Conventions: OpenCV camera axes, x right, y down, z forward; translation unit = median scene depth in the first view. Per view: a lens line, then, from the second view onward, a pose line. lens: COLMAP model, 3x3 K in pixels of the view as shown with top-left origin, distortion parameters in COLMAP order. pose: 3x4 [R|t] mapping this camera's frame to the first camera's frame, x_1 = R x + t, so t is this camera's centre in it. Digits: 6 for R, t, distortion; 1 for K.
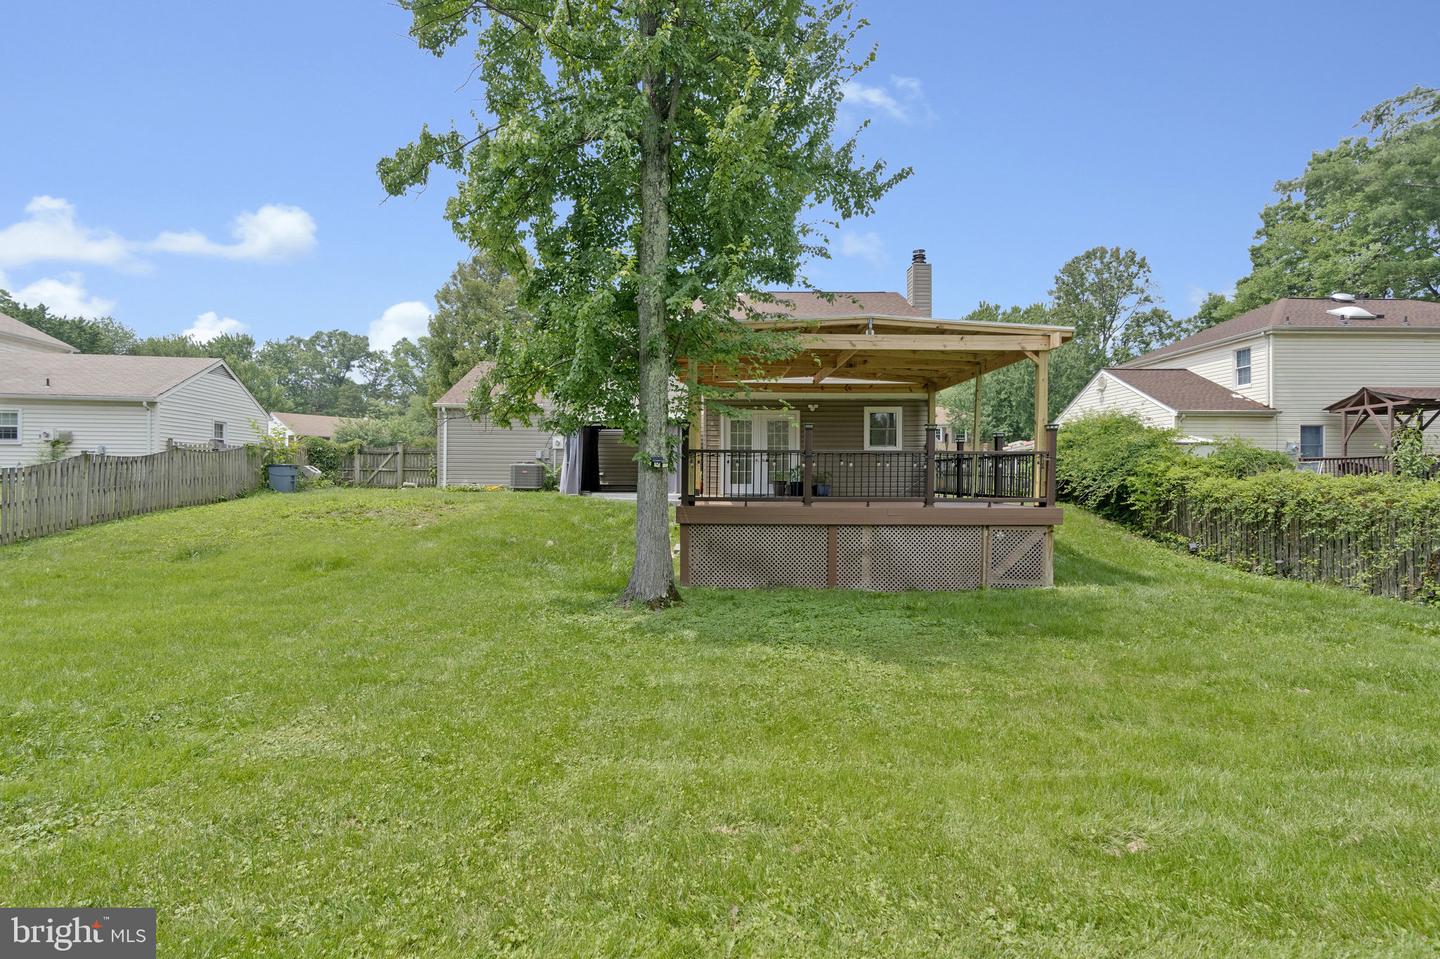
lens RADIAL K [[667.7, 0, 721.7], [0, 667.7, 482.7], [0, 0, 1]] dist [-0.000727, 0.000089]
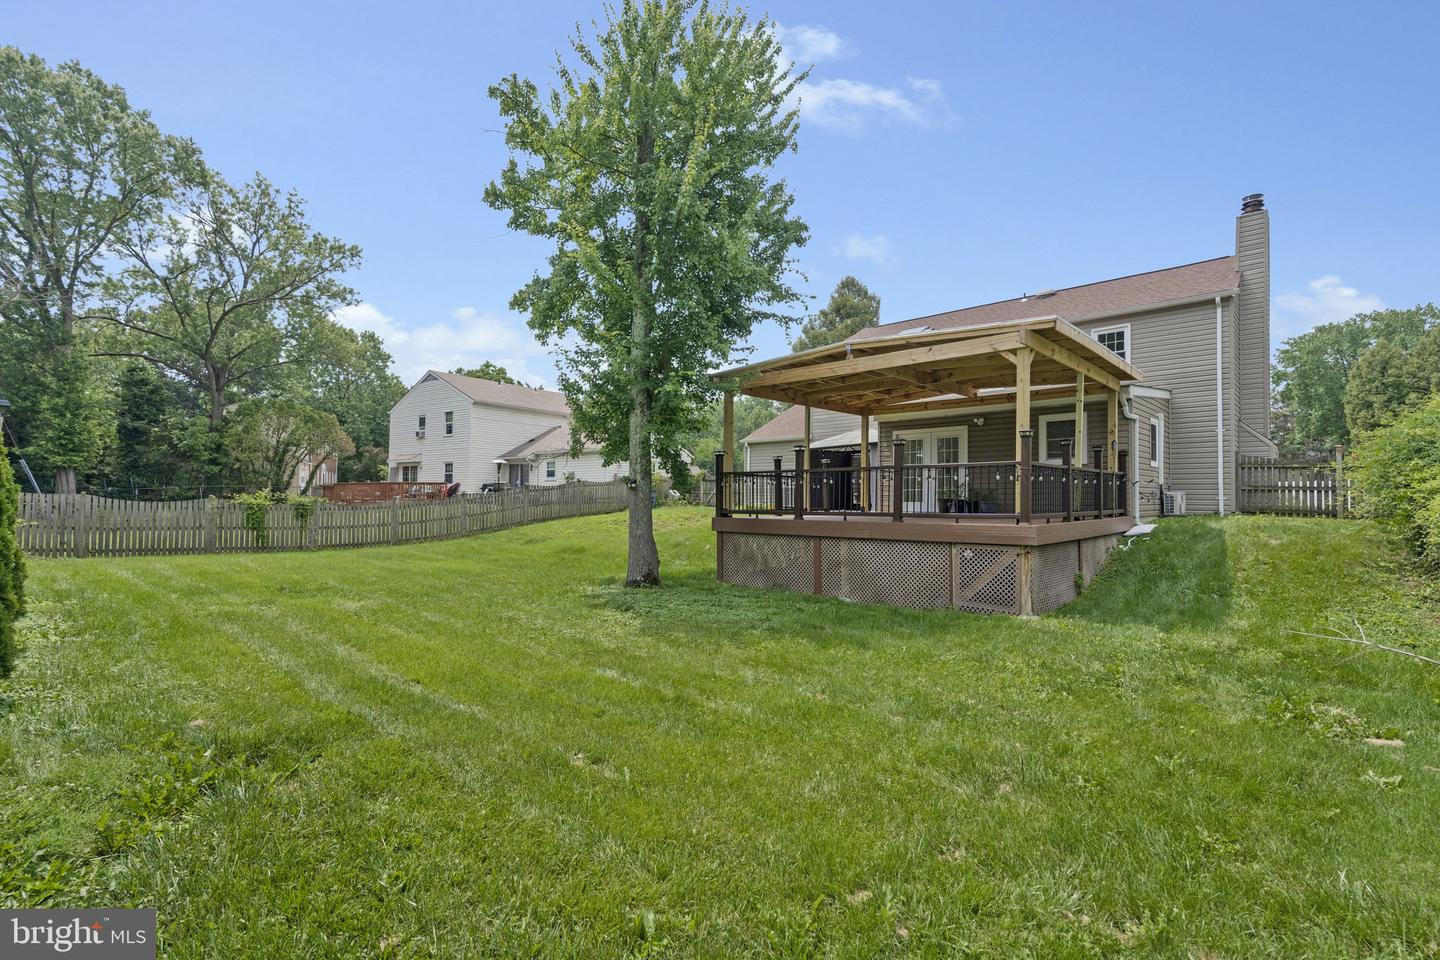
lens RADIAL K [[667.7, 0, 725.6], [0, 667.7, 481.7], [0, 0, 1]] dist [-0.000727, 0.000089]
pose [[0.722722, -0.022540, -0.690772, 0.805236], [-0.001678, 0.999408, -0.034367, 0.010497], [0.691137, 0.025997, 0.722256, 0.094776]]
